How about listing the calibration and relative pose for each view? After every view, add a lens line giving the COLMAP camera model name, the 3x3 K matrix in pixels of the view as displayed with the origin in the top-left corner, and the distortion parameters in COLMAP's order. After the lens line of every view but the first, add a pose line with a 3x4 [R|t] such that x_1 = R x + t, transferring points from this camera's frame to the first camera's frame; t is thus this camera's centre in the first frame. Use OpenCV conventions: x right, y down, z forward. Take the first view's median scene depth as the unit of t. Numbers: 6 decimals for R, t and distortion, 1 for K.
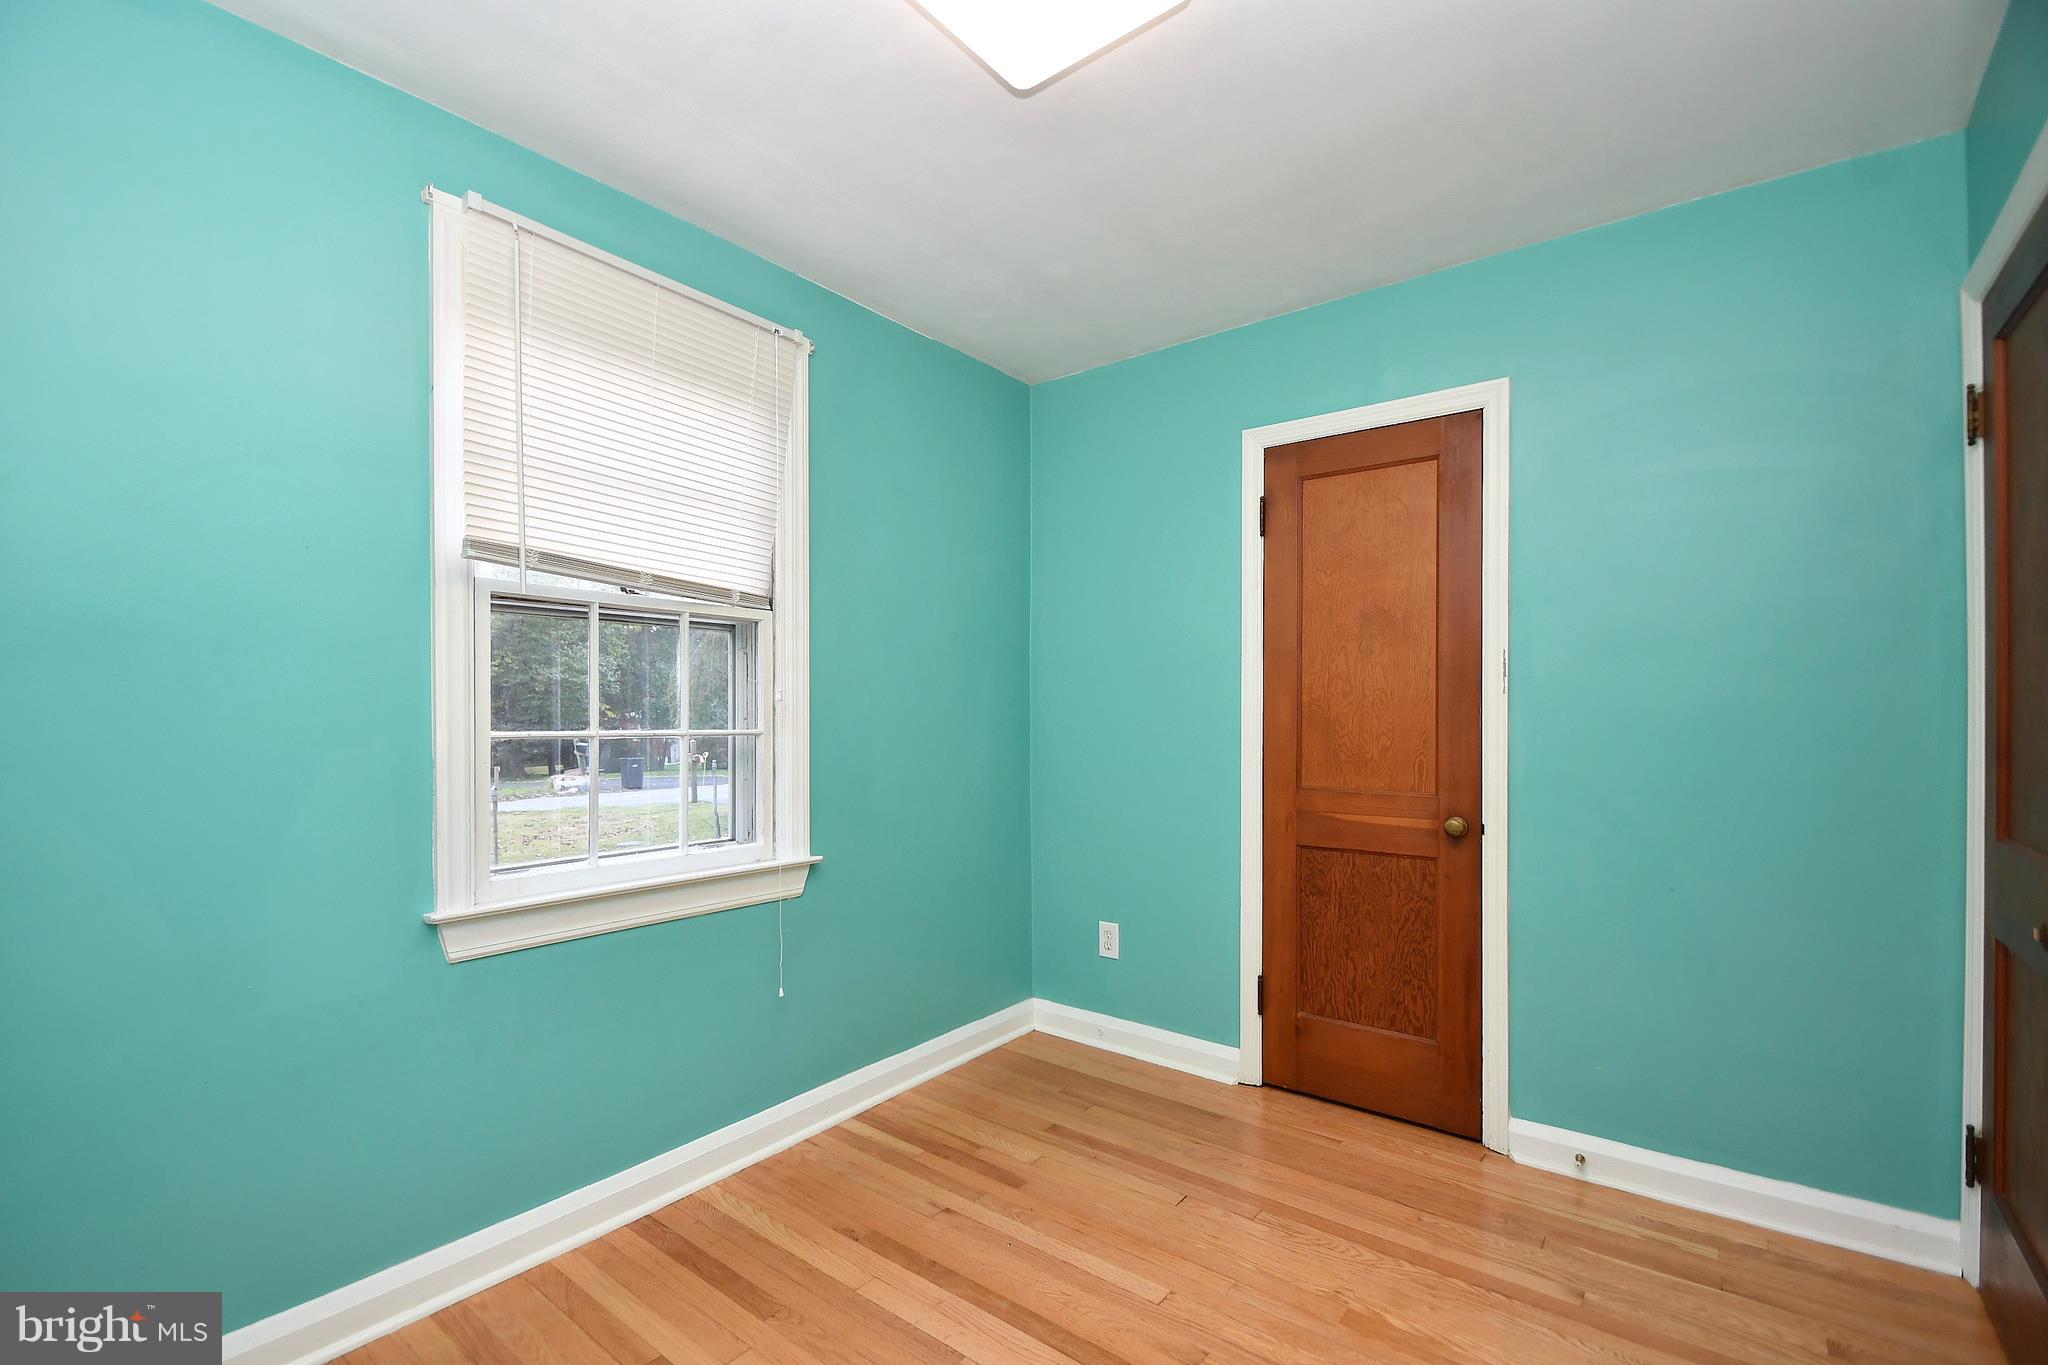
lens RADIAL K [[894.6, 0, 1000.7], [0, 894.6, 711.9], [0, 0, 1]] dist [0.013322, -0.019856]
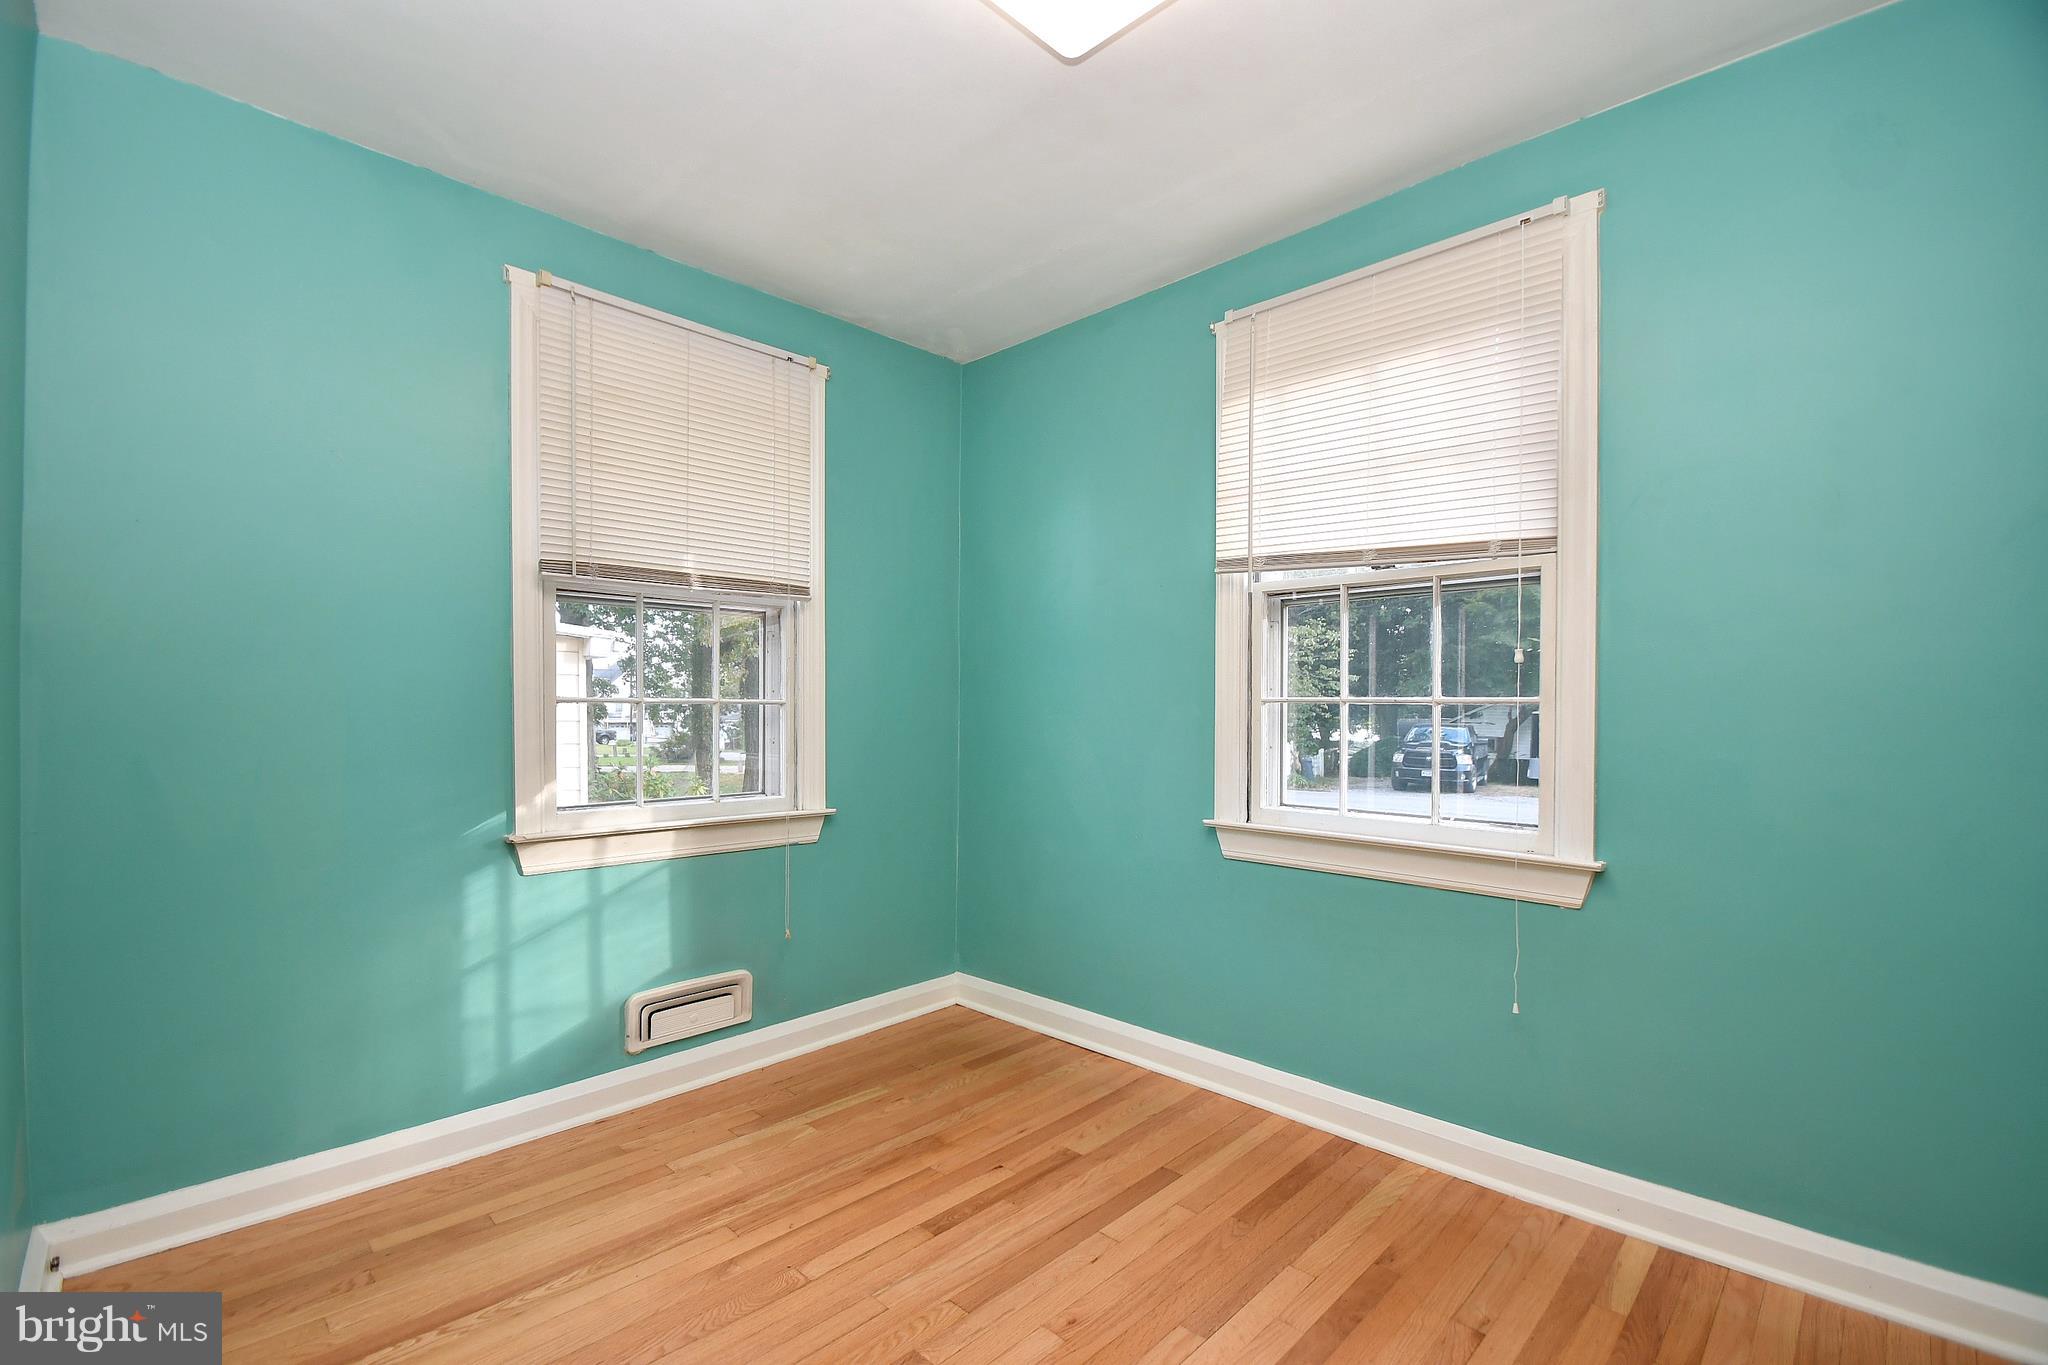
lens RADIAL K [[894.6, 0, 1000.7], [0, 894.6, 711.9], [0, 0, 1]] dist [0.013322, -0.019856]
pose [[-0.118263, 0.003185, -0.992977, 0.740444], [-0.002630, 0.999990, 0.003521, 0.037740], [0.992979, 0.003028, -0.118253, 0.707485]]
